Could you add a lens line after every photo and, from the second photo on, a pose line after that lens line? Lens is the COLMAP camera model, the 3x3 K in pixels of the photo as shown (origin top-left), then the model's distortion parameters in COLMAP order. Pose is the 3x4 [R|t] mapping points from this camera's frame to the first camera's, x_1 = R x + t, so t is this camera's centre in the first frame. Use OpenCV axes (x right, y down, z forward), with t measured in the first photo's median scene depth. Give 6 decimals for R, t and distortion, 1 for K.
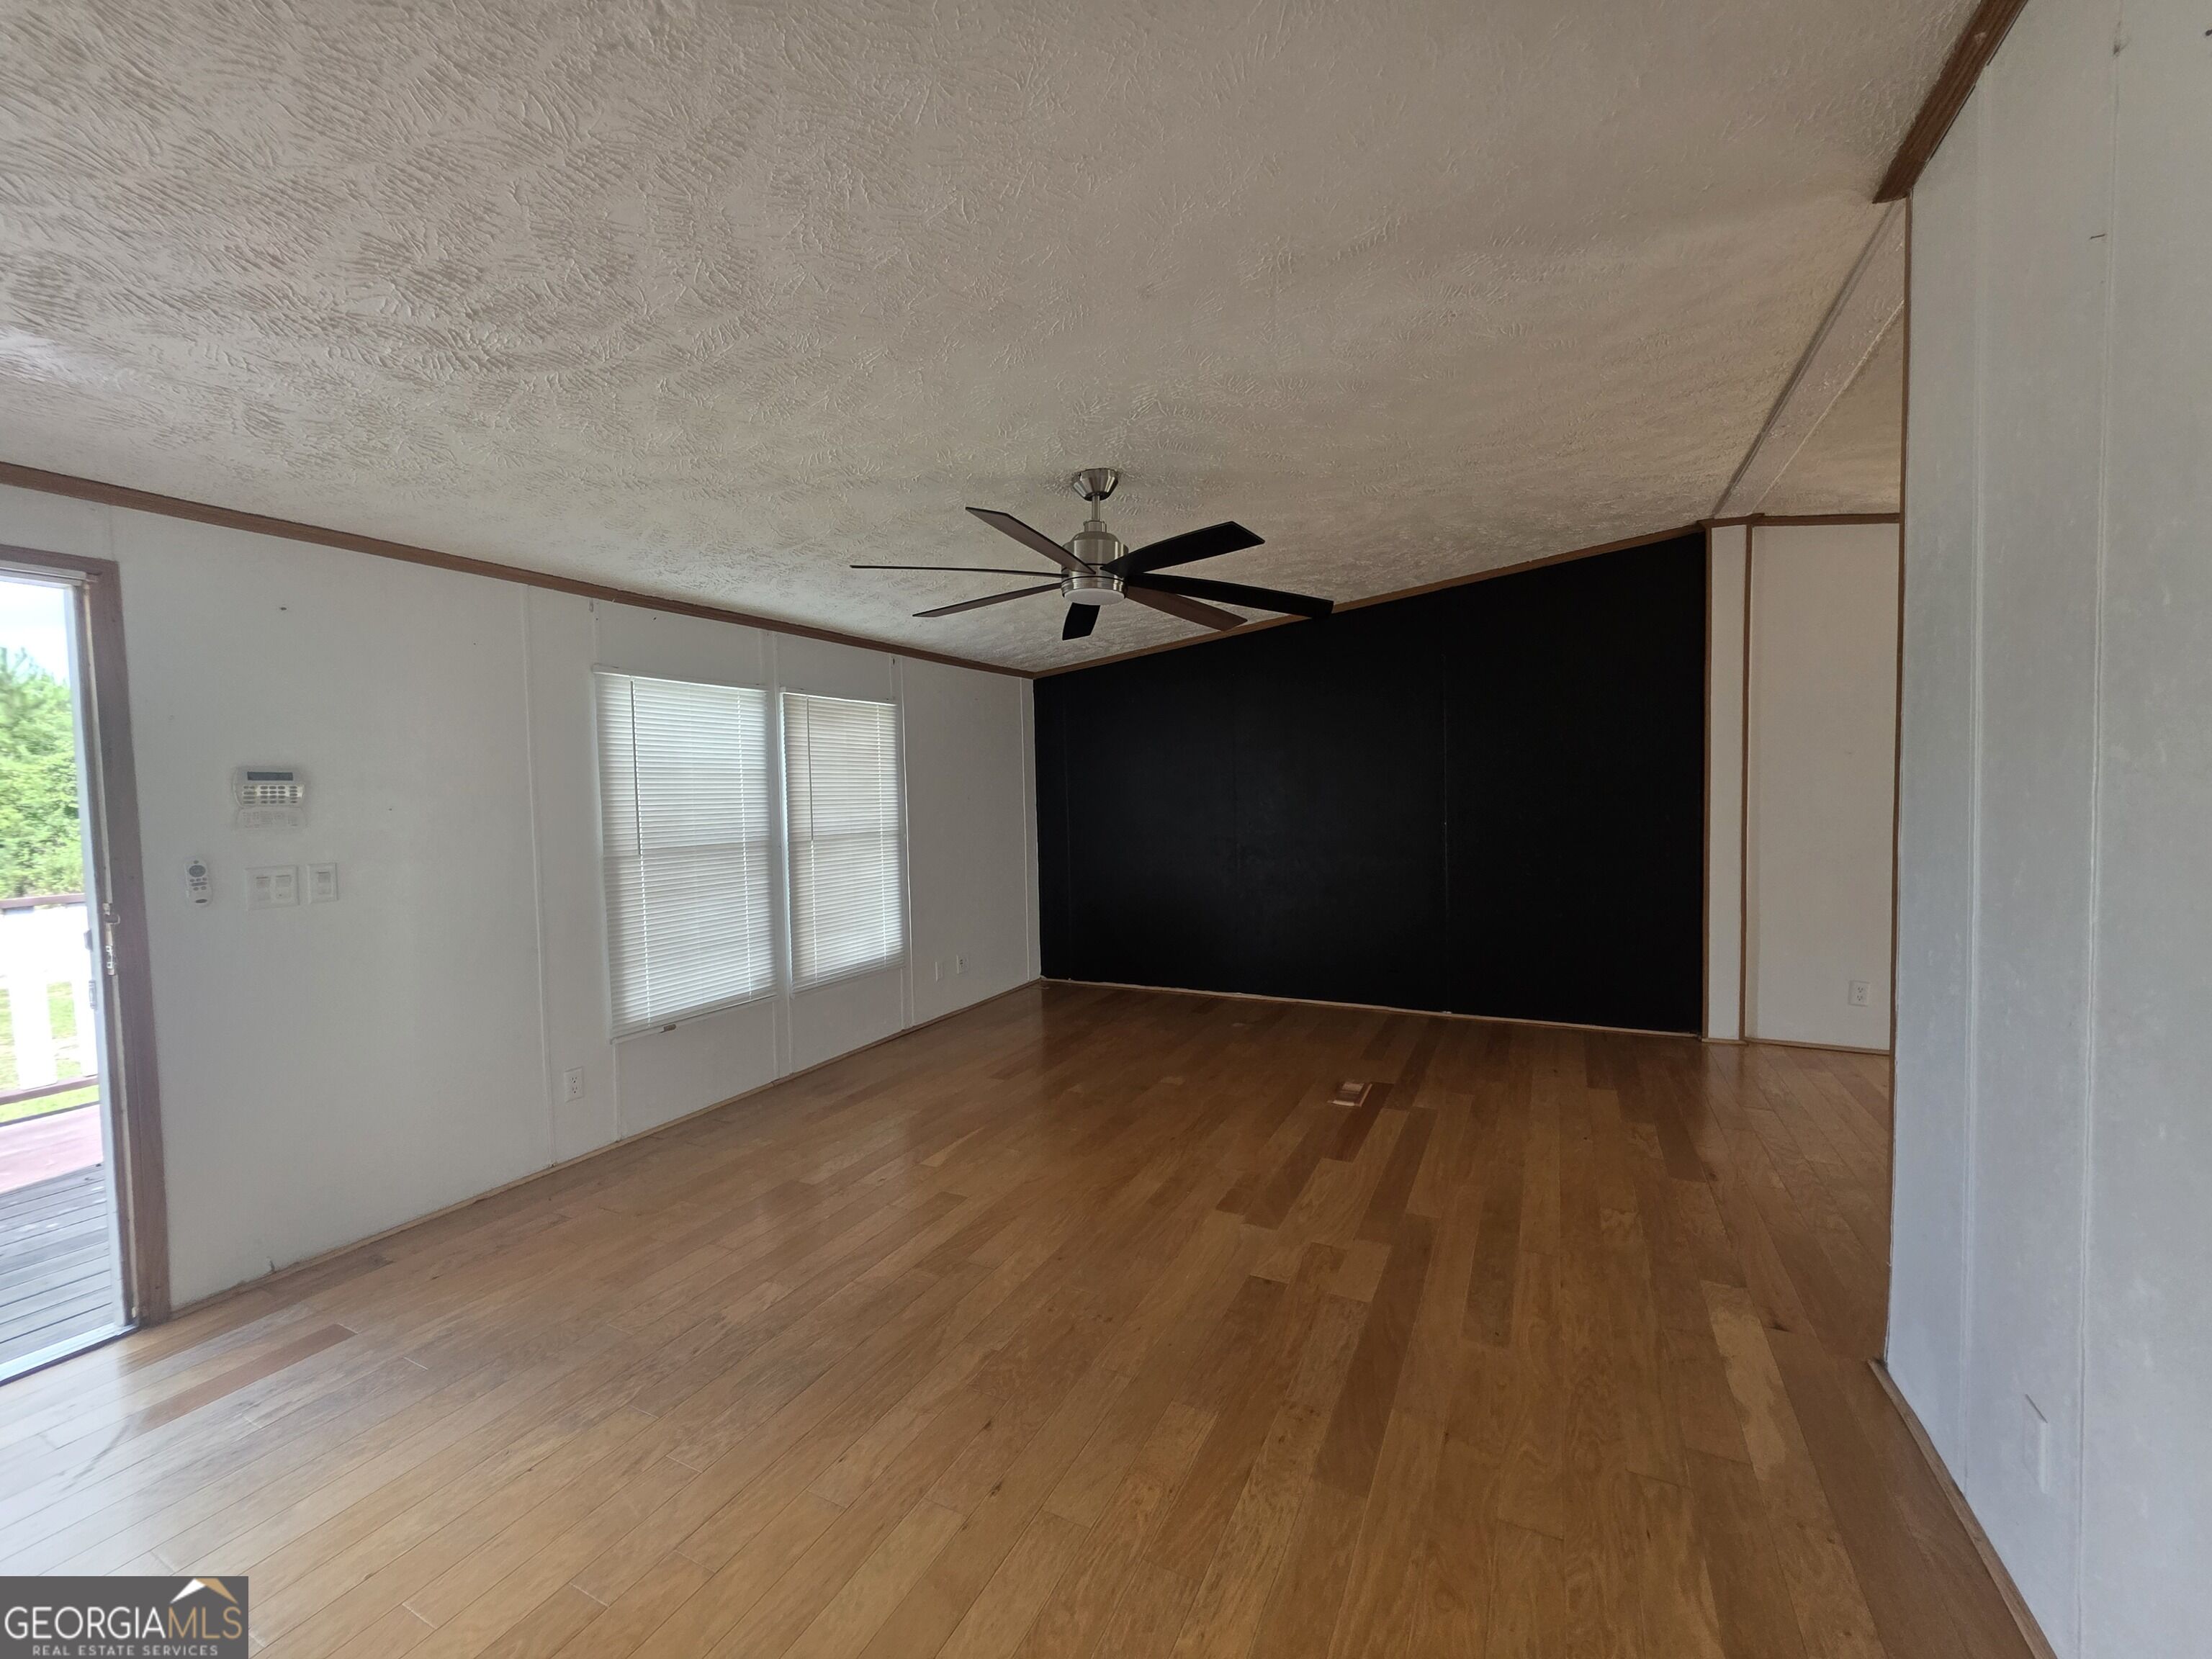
lens RADIAL K [[889.1, 0, 1114.8], [0, 889.1, 830.4], [0, 0, 1]] dist [0.000597, 0.000225]
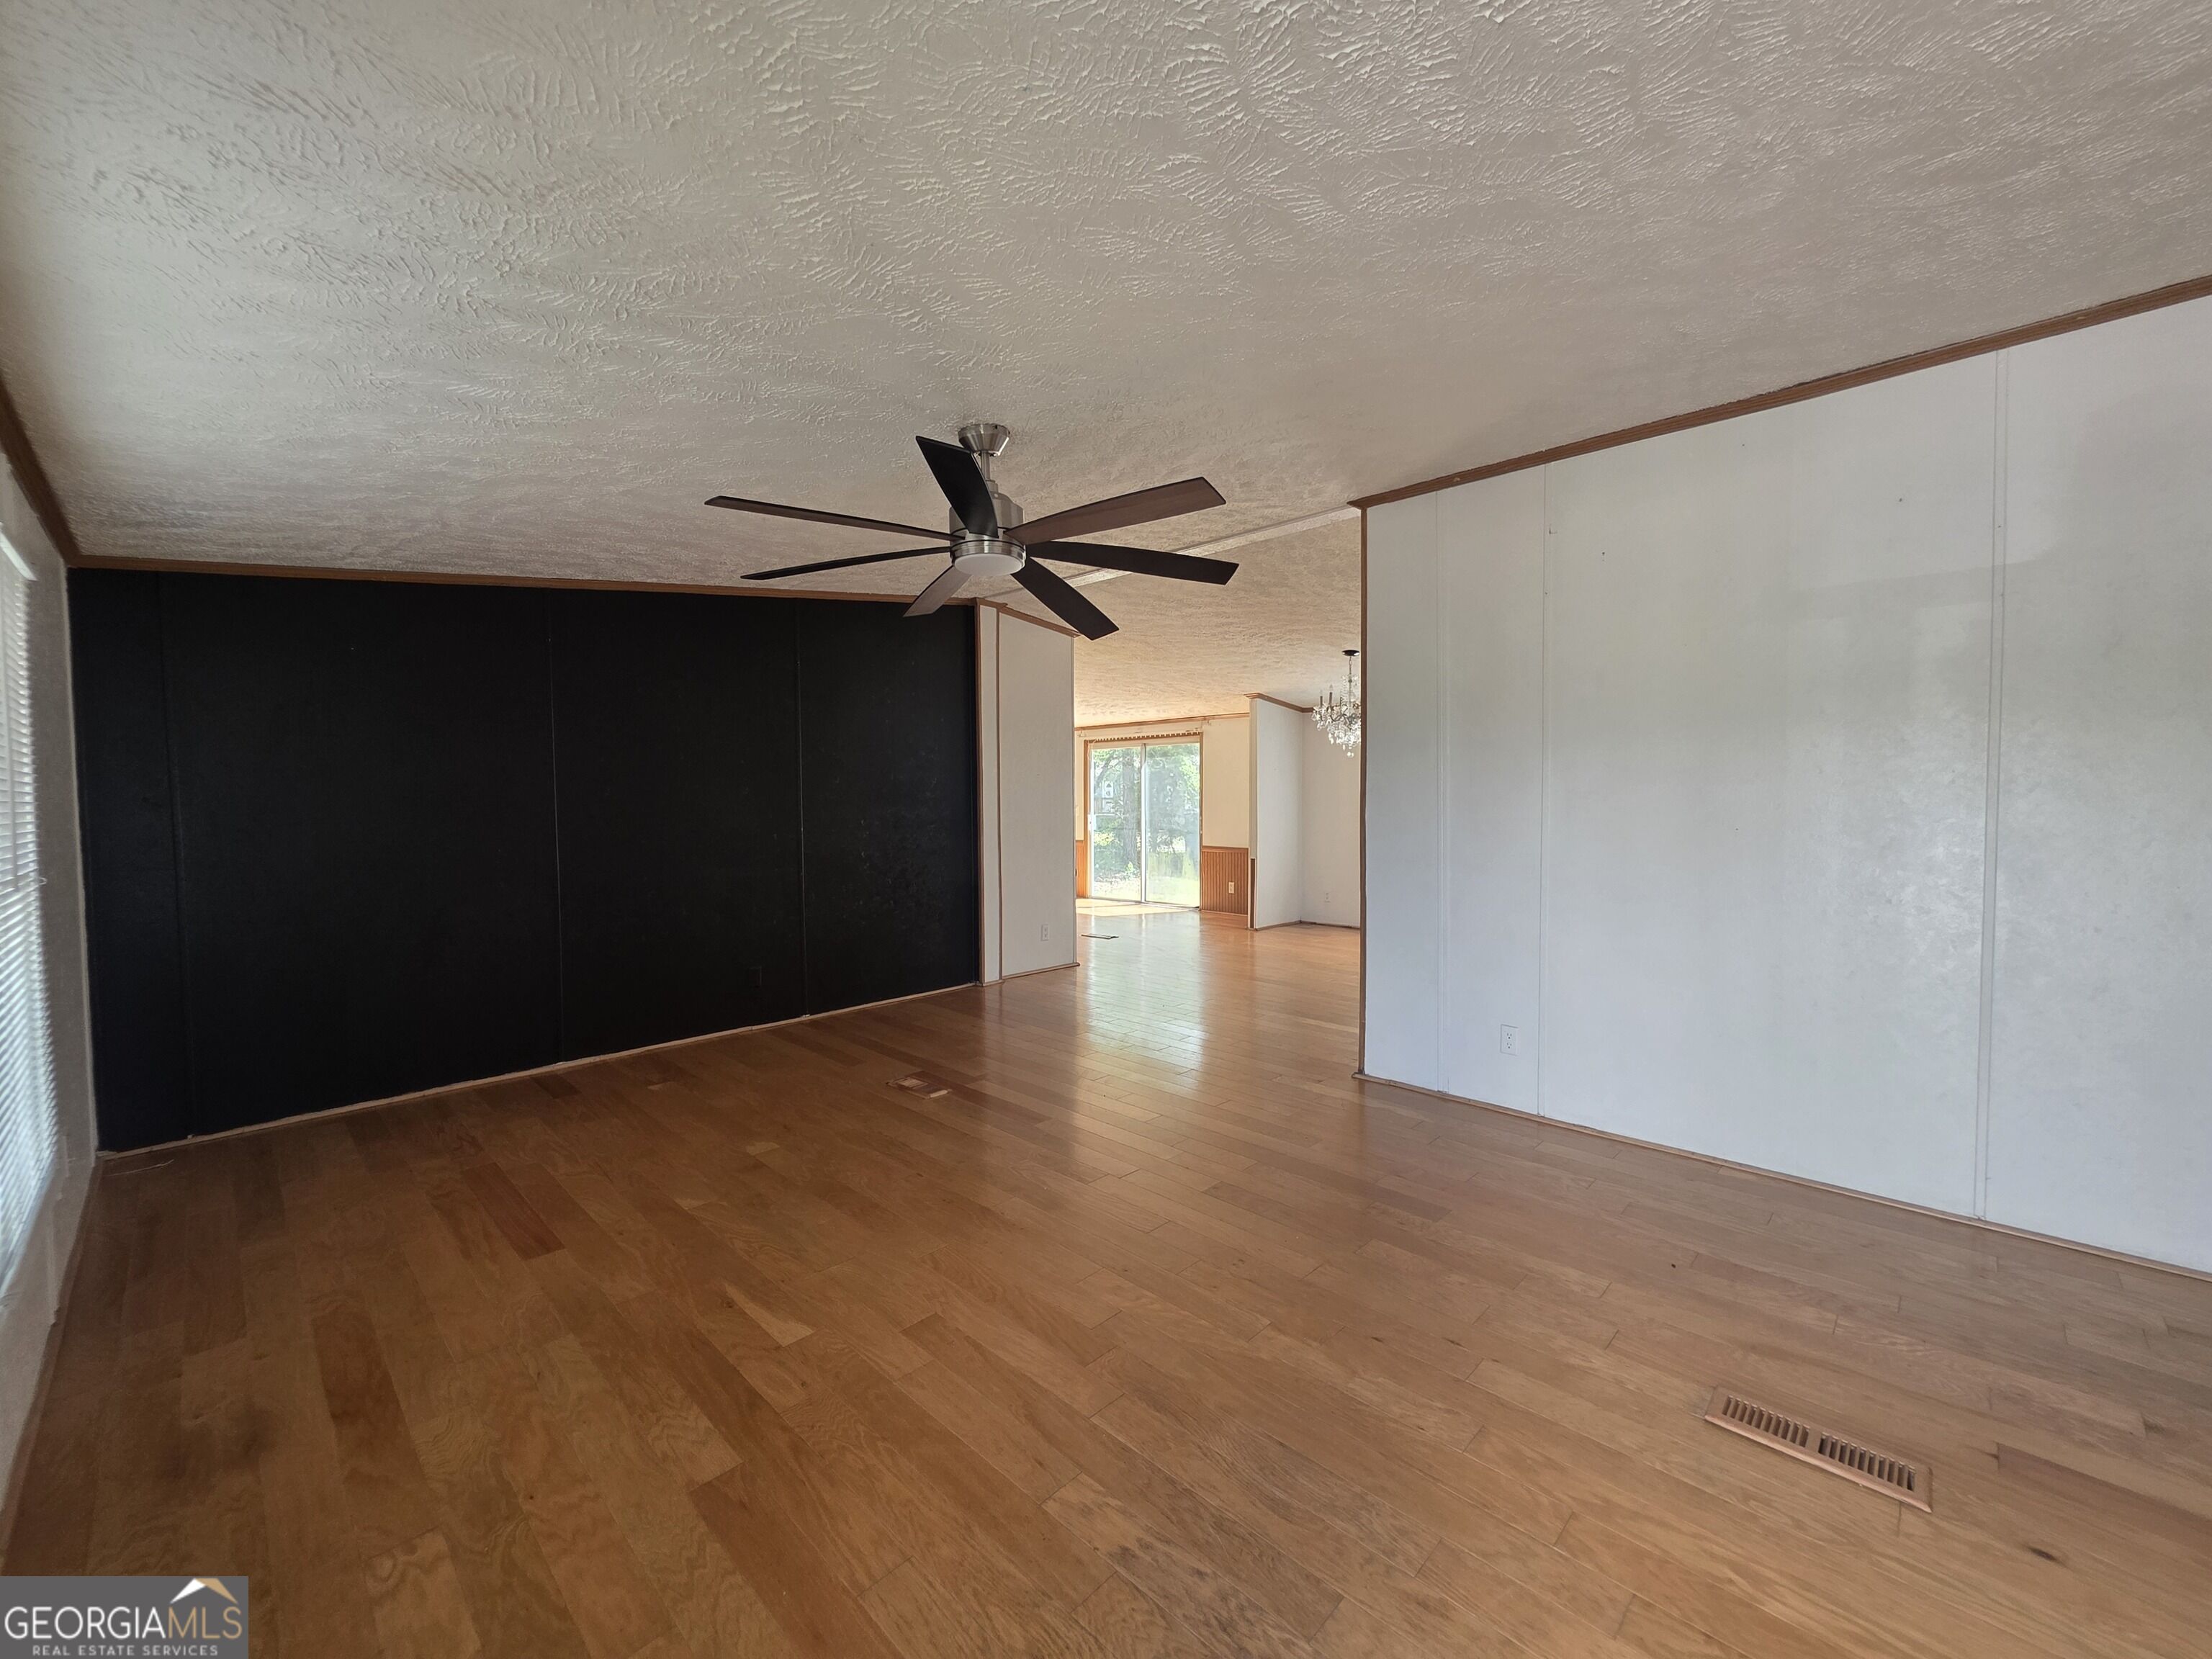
lens RADIAL K [[889.1, 0, 1114.1], [0, 889.1, 829.0], [0, 0, 1]] dist [0.000597, 0.000225]
pose [[0.298128, -0.016068, 0.954391, -0.598680], [0.044424, 0.999008, 0.002943, 0.005150], [-0.953492, 0.041520, 0.298546, 0.440189]]
